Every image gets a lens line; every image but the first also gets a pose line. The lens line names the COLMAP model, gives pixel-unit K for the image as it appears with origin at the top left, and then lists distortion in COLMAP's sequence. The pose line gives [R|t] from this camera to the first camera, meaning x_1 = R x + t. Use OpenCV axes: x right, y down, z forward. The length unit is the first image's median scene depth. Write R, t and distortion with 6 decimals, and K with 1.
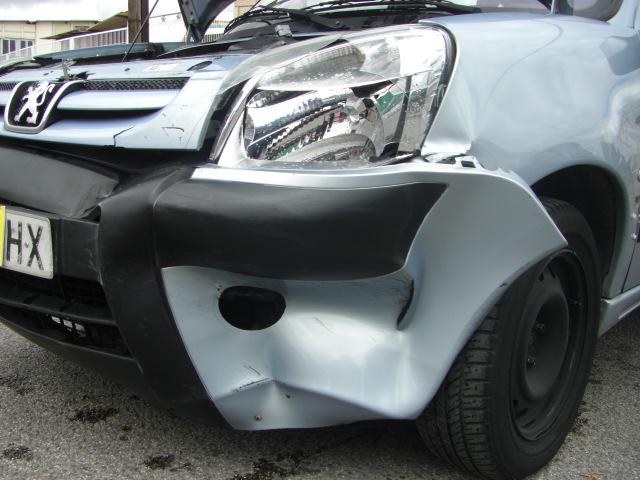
lens RADIAL K [[714.2, 0, 310.5], [0, 714.2, 250.8], [0, 0, 1]] dist [-0.123857, 0.000000]
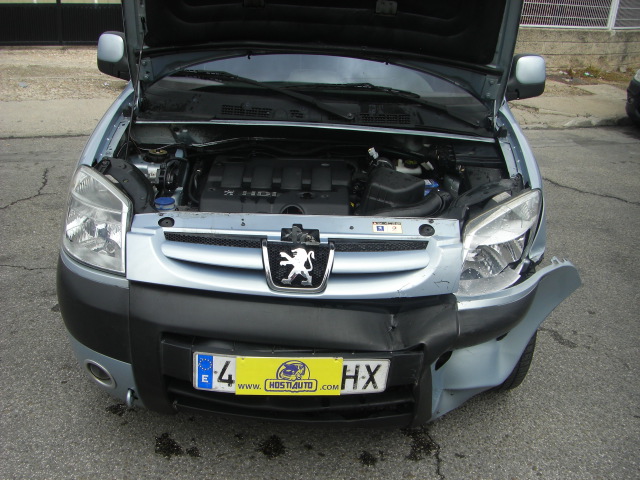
lens RADIAL K [[714.2, 0, 301.7], [0, 714.2, 245.6], [0, 0, 1]] dist [-0.123857, 0.000000]
pose [[0.770989, -0.252278, 0.584749, -1.231540], [0.092021, 0.952687, 0.289689, -0.676289], [-0.630165, -0.169538, 0.757727, -0.013614]]
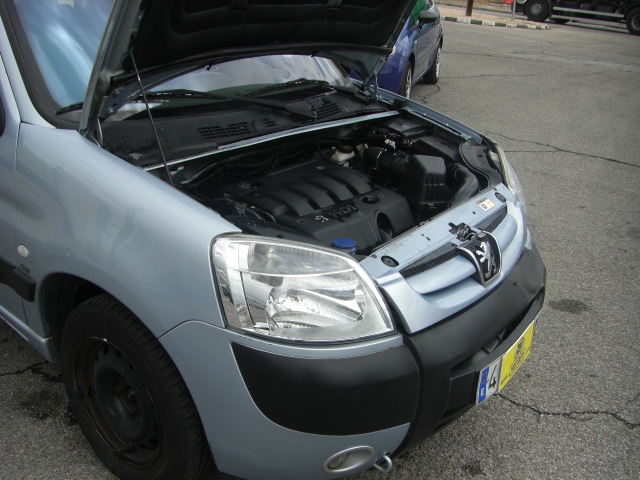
lens RADIAL K [[714.2, 0, 316.4], [0, 714.2, 245.5], [0, 0, 1]] dist [-0.123857, 0.000000]
pose [[-0.023870, -0.430663, 0.902197, -1.753937], [0.094690, 0.897423, 0.430889, -0.933924], [-0.995221, 0.095715, 0.019358, 1.382753]]
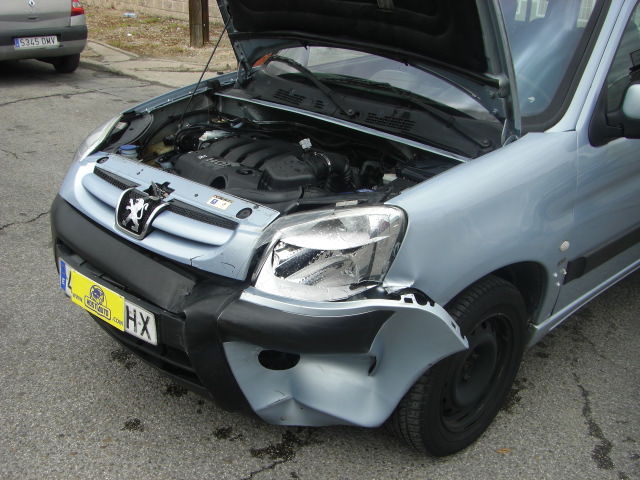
lens RADIAL K [[714.2, 0, 316.2], [0, 714.2, 245.1], [0, 0, 1]] dist [-0.123857, 0.000000]
pose [[0.997058, 0.029130, -0.070900, 0.106144], [-0.012680, 0.974911, 0.222234, -0.518282], [0.075595, -0.220681, 0.972412, -0.490238]]
